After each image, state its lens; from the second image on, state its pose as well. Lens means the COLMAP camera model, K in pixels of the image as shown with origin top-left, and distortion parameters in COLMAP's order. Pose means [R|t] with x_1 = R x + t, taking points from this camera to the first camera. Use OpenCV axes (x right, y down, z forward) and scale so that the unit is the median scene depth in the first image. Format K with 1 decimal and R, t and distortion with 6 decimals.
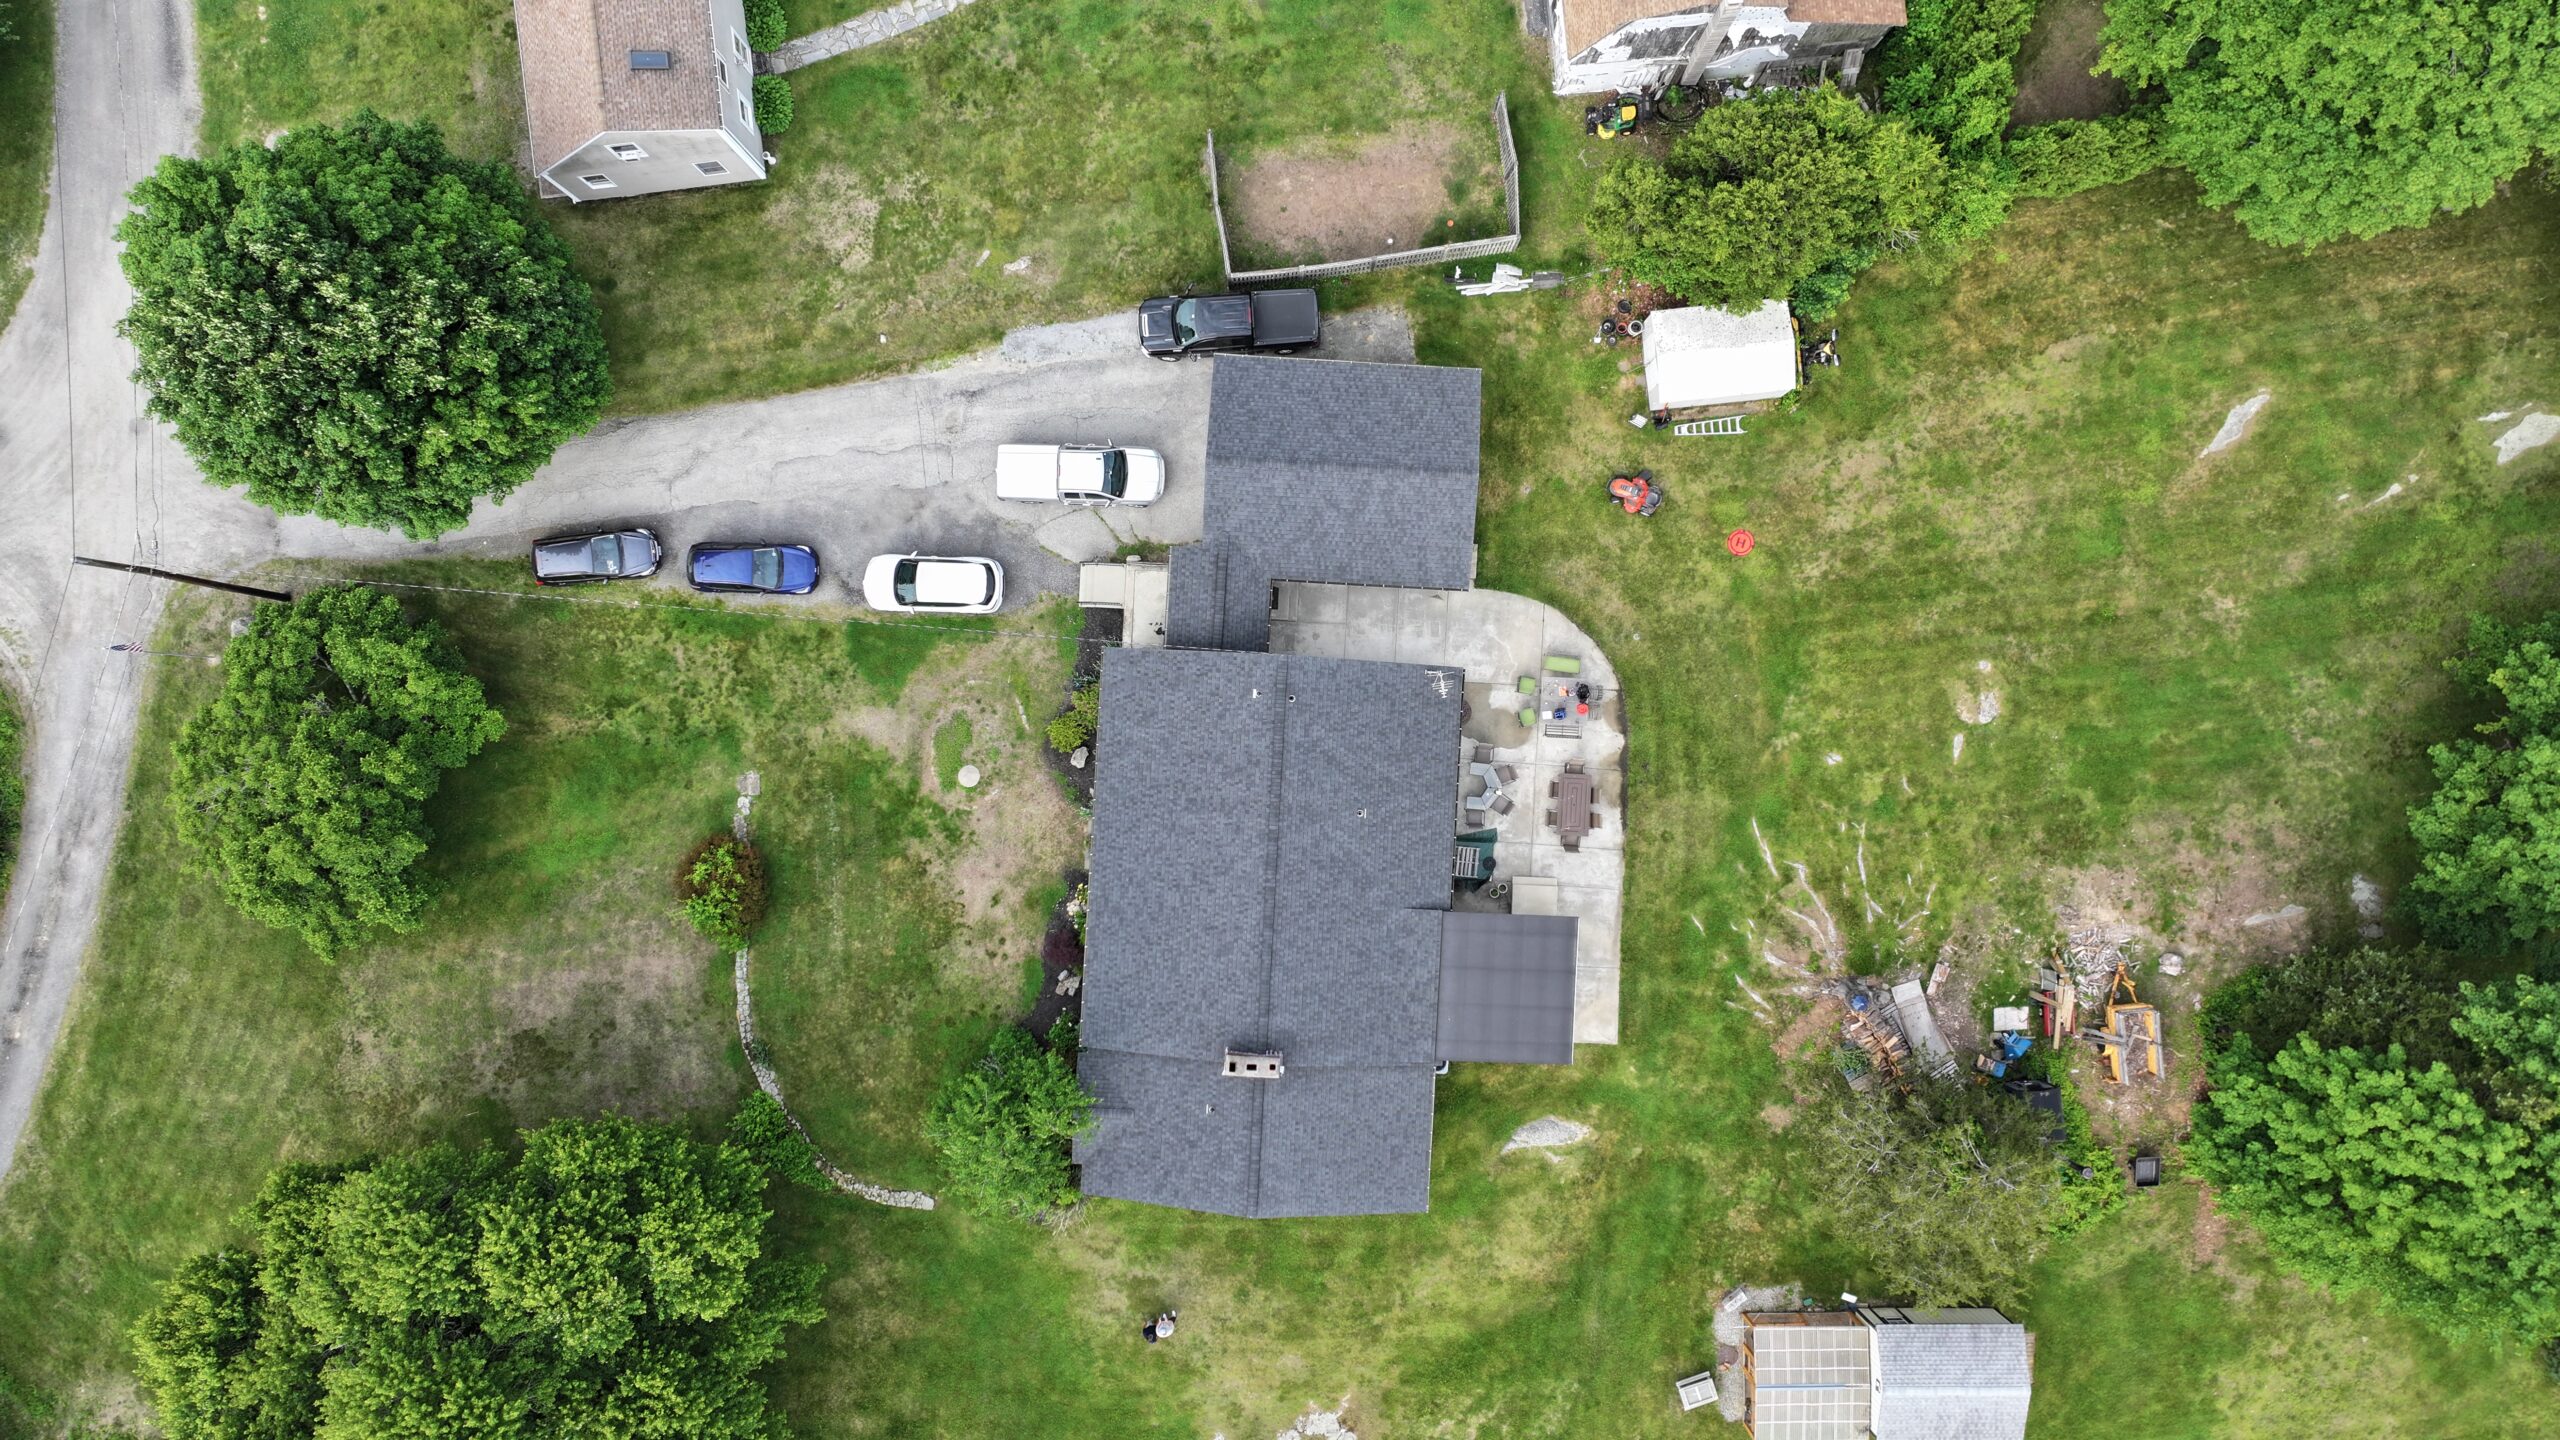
lens RADIAL K [[1792.9, 0, 1290.3], [0, 1792.9, 708.3], [0, 0, 1]] dist [-0.005915, 0.017905]
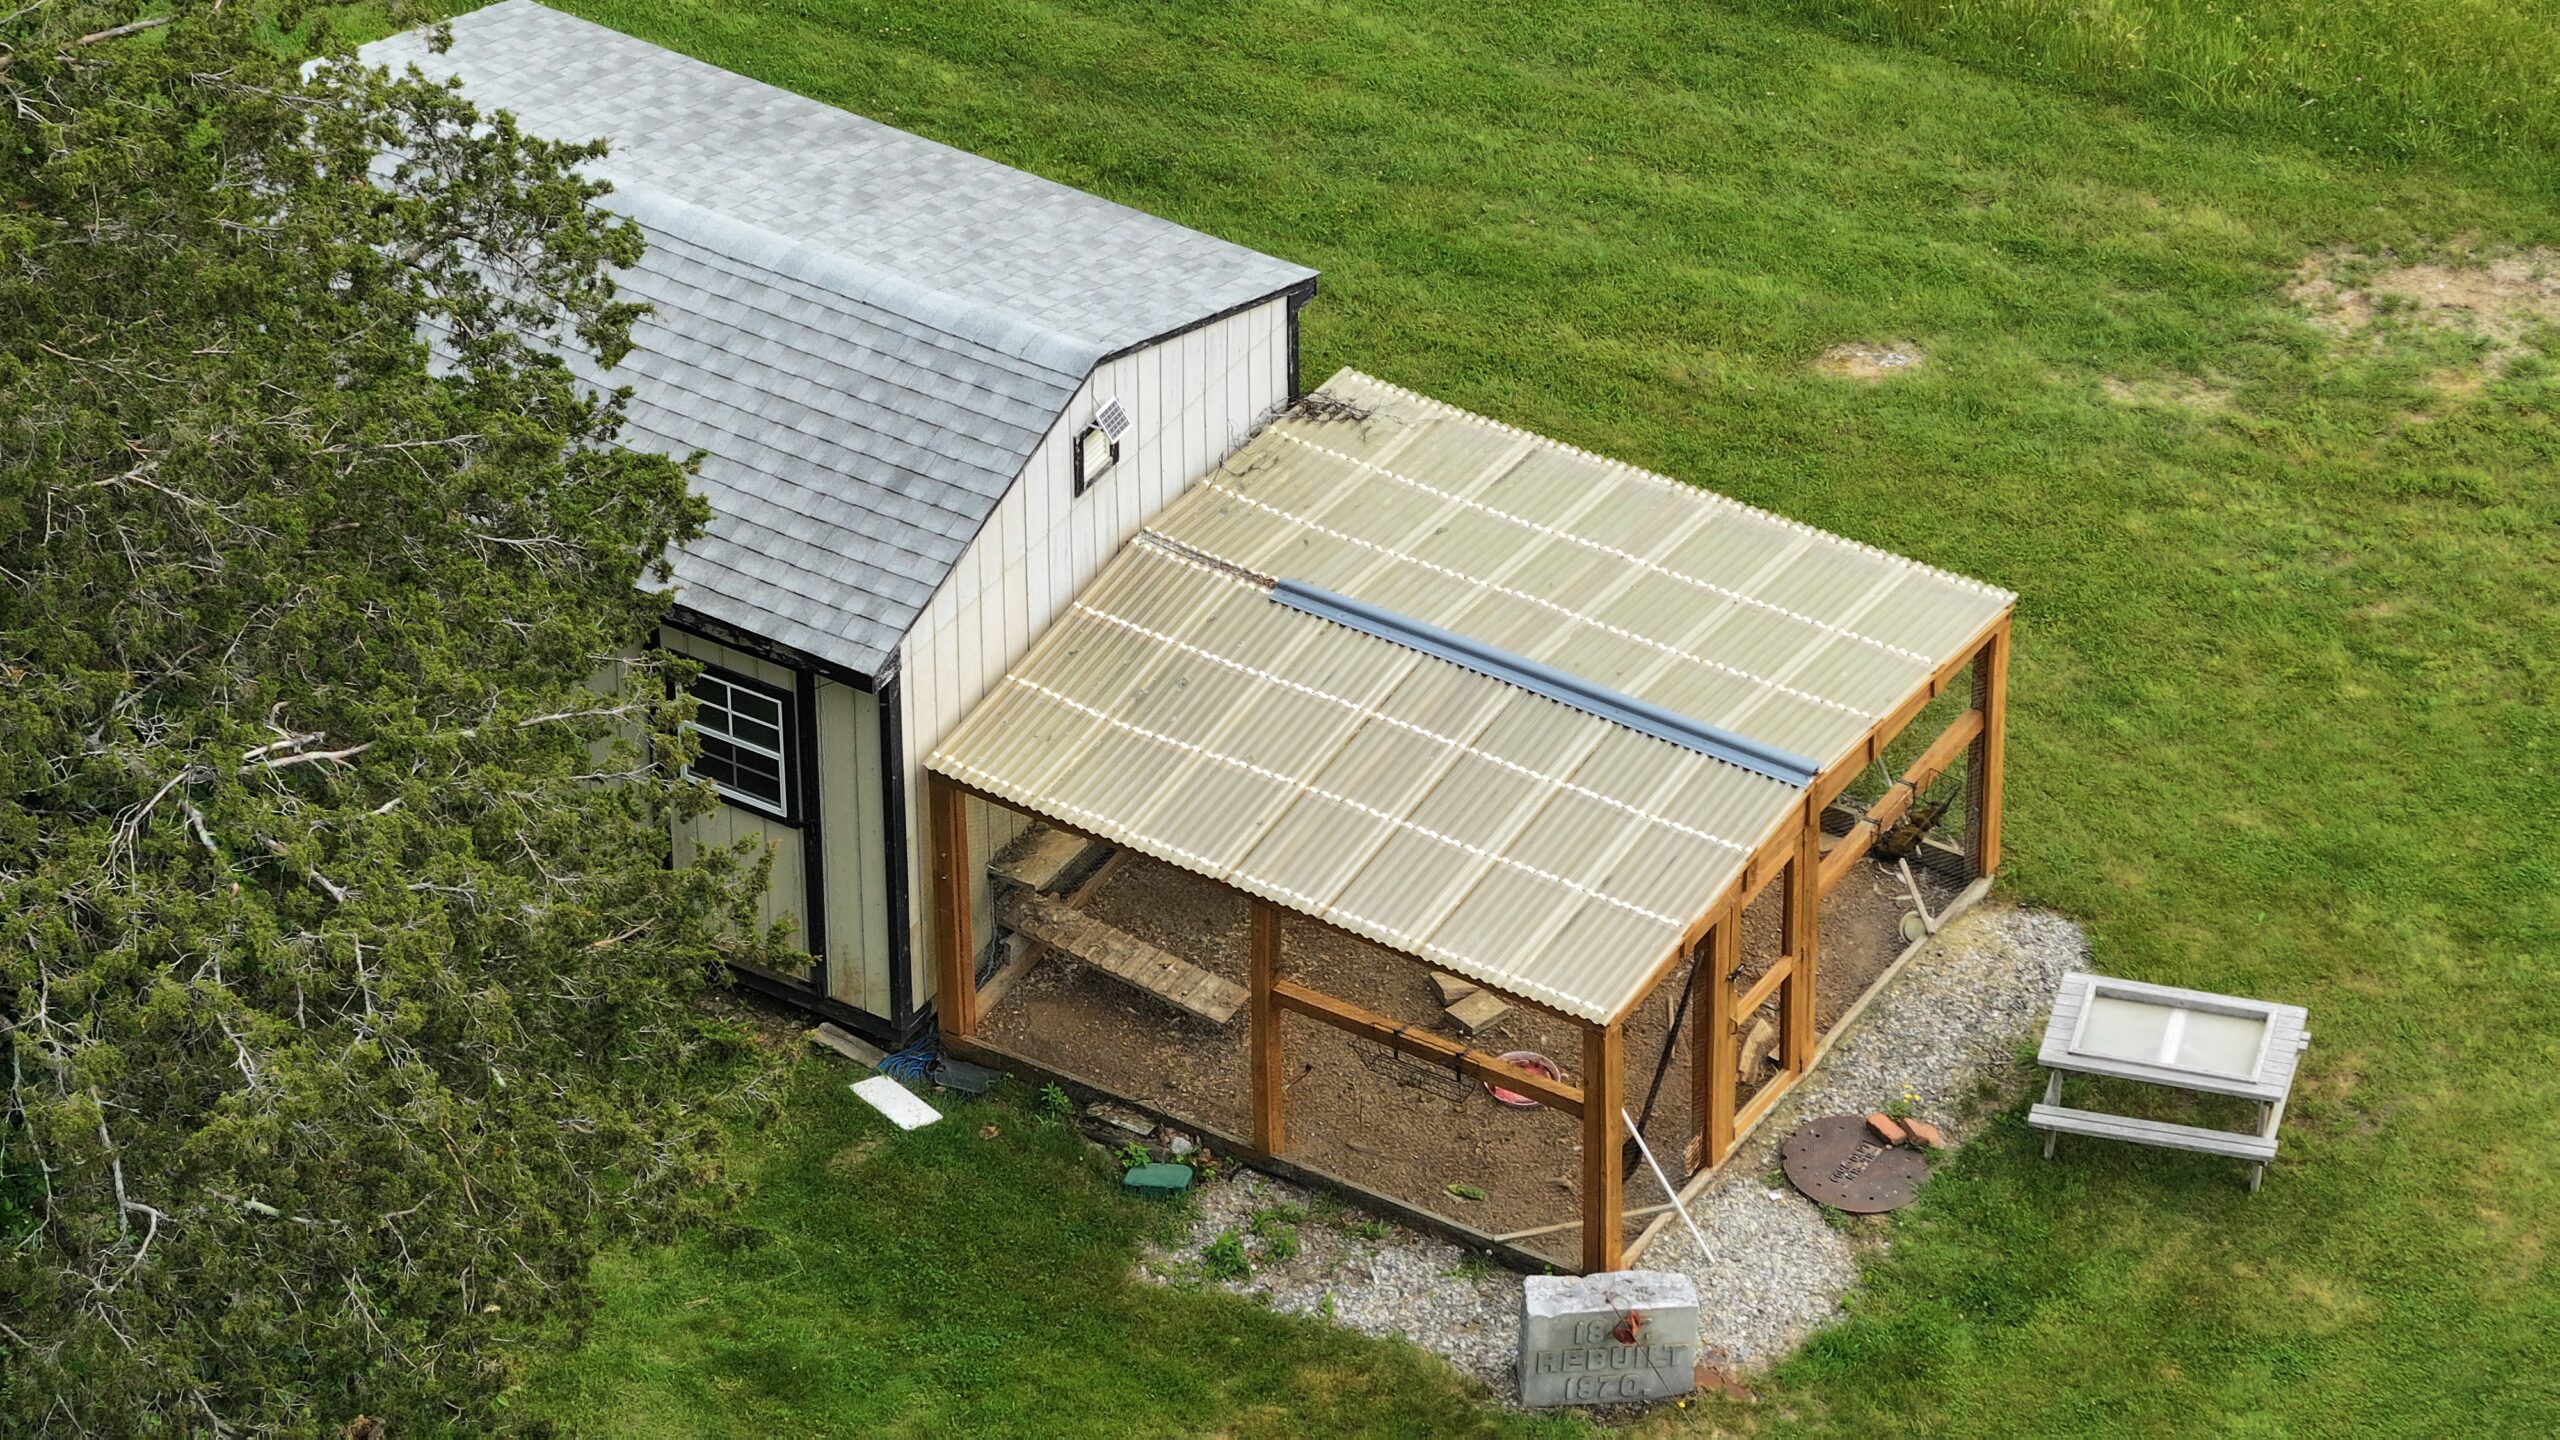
lens RADIAL K [[12404.8, 0, 1291.0], [0, 12404.8, 717.4], [0, 0, 1]] dist [-0.098890, 0.000000]
pose [[-0.846574, -0.317084, 0.427516, -0.122095], [0.532261, -0.499385, 0.683603, -0.307392], [-0.003264, 0.806271, 0.591538, 0.402216]]
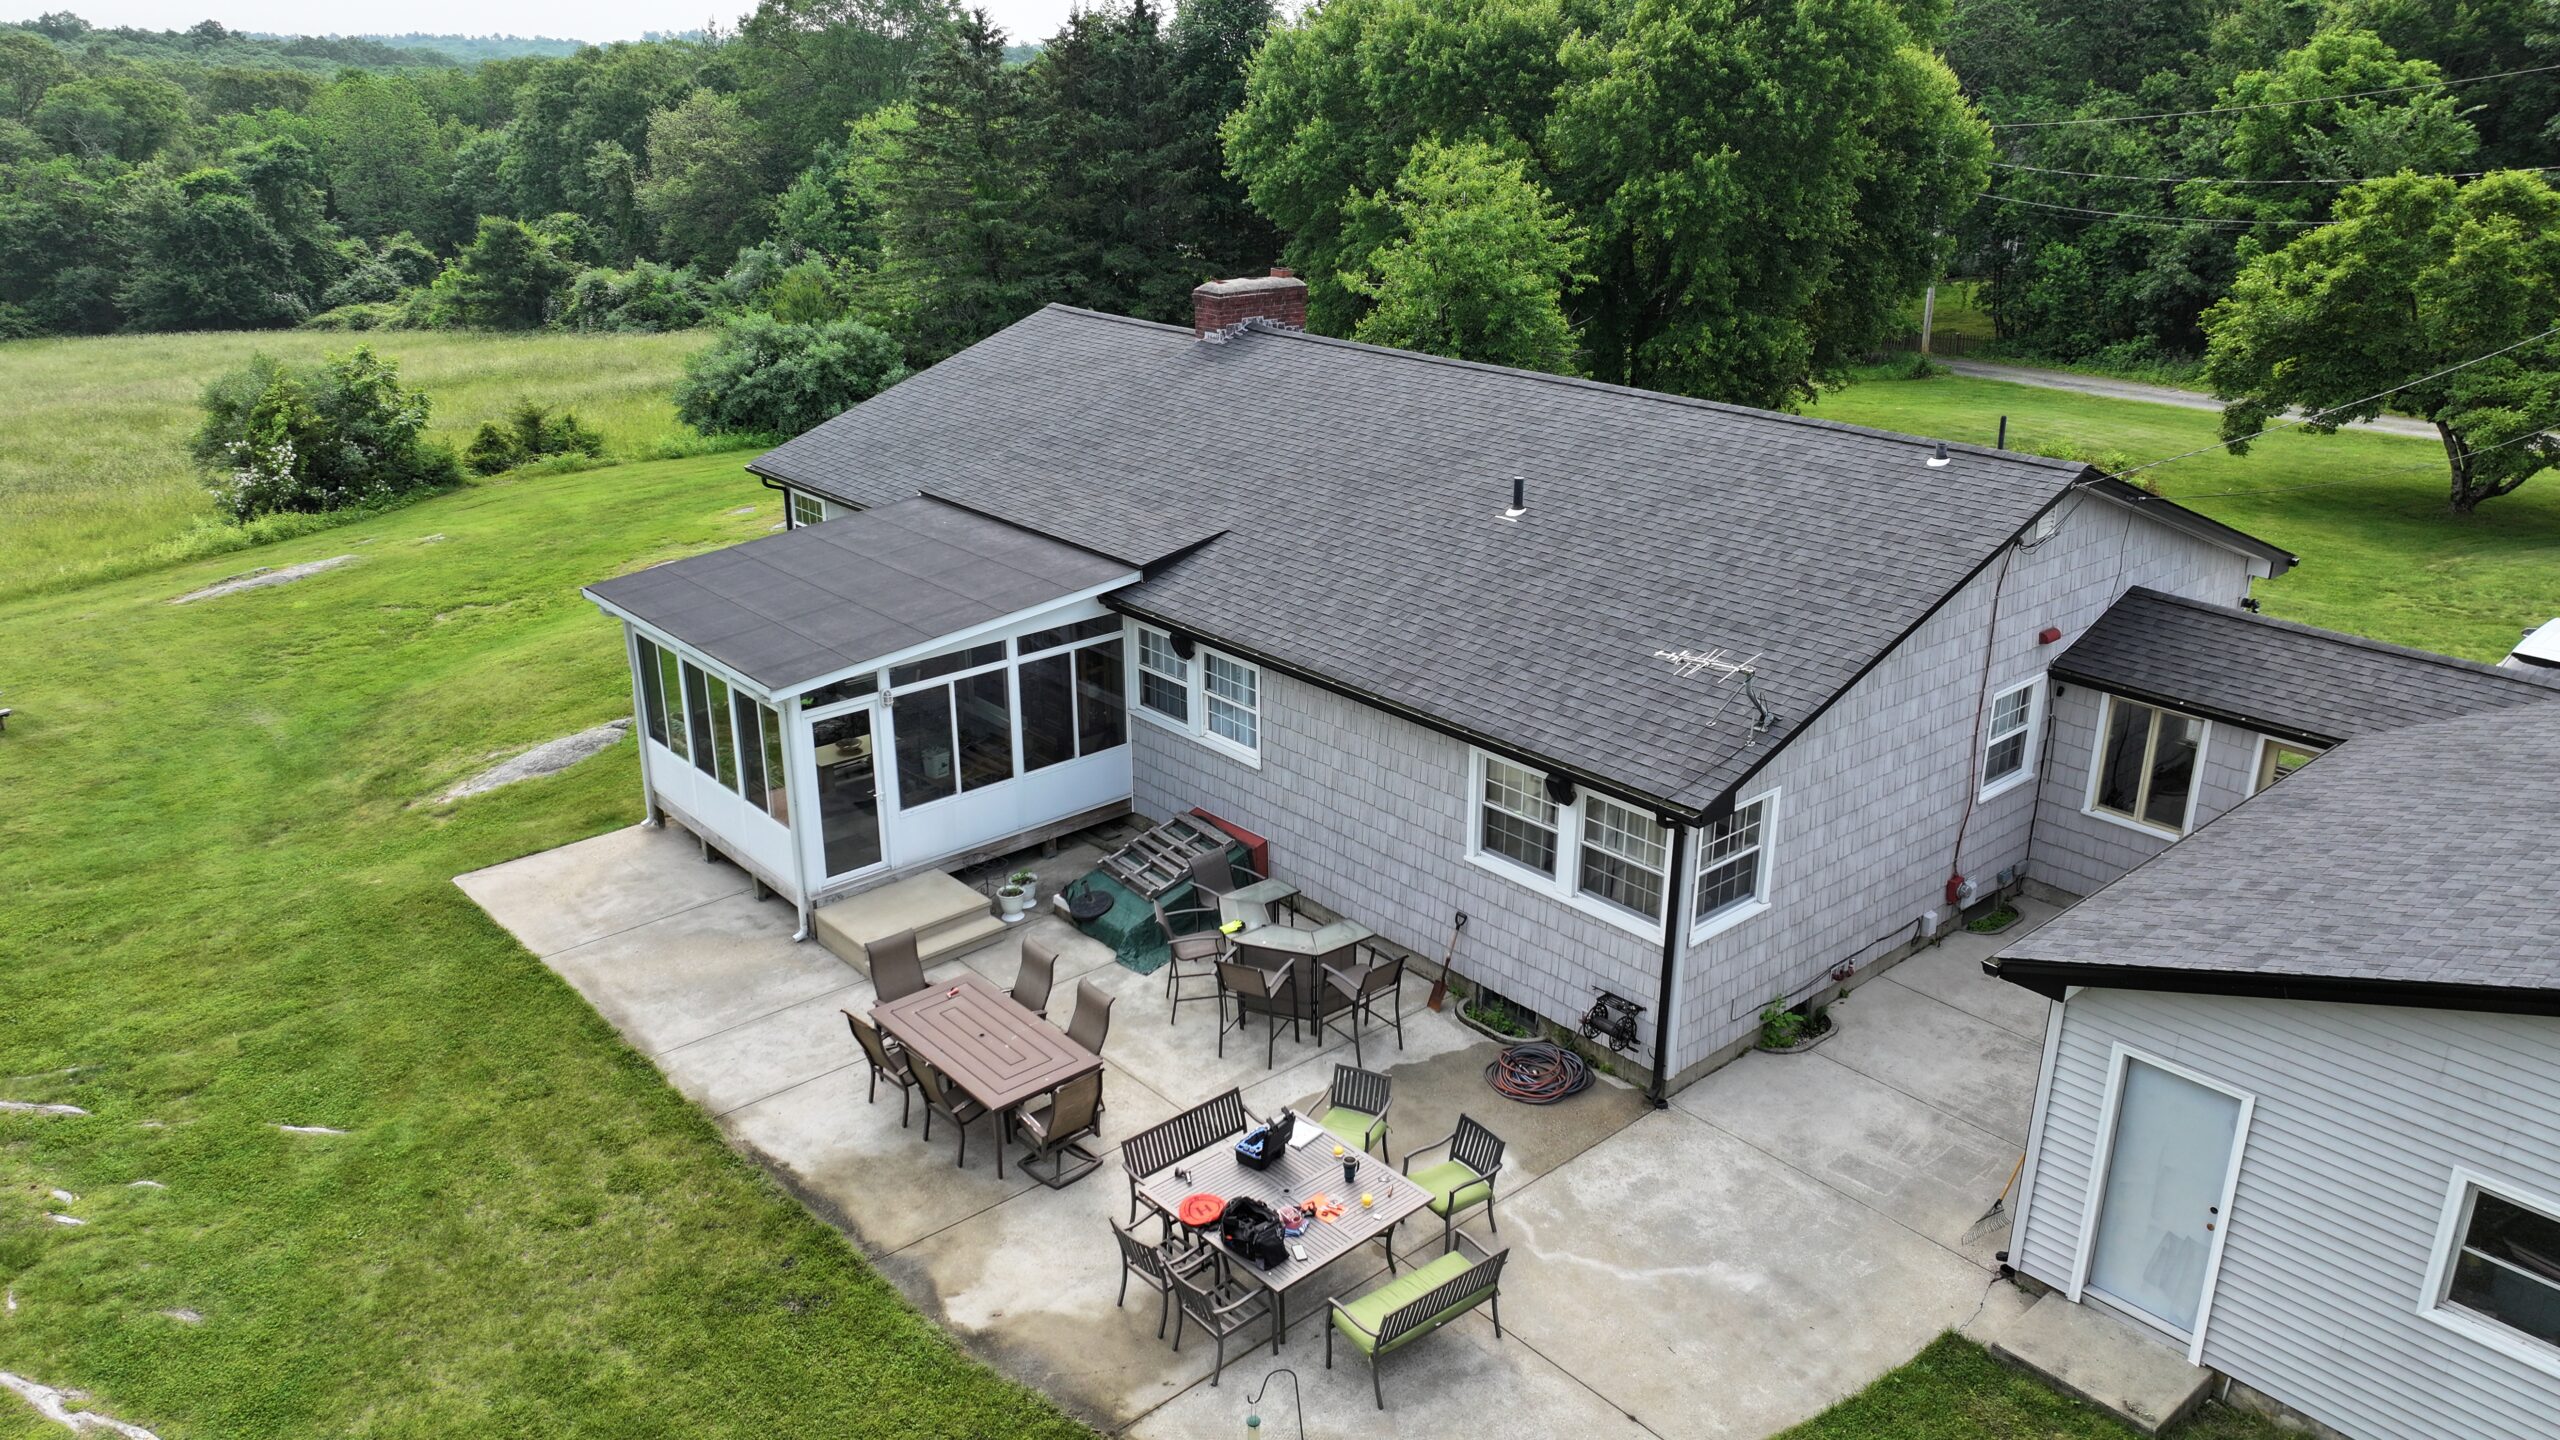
lens RADIAL K [[1792.9, 0, 1271.9], [0, 1792.9, 697.7], [0, 0, 1]] dist [-0.005915, 0.017905]
pose [[-0.717348, 0.239237, -0.654353, 0.282078], [-0.696588, -0.228325, 0.680172, -0.138576], [0.013317, 0.943734, 0.330438, 0.856466]]
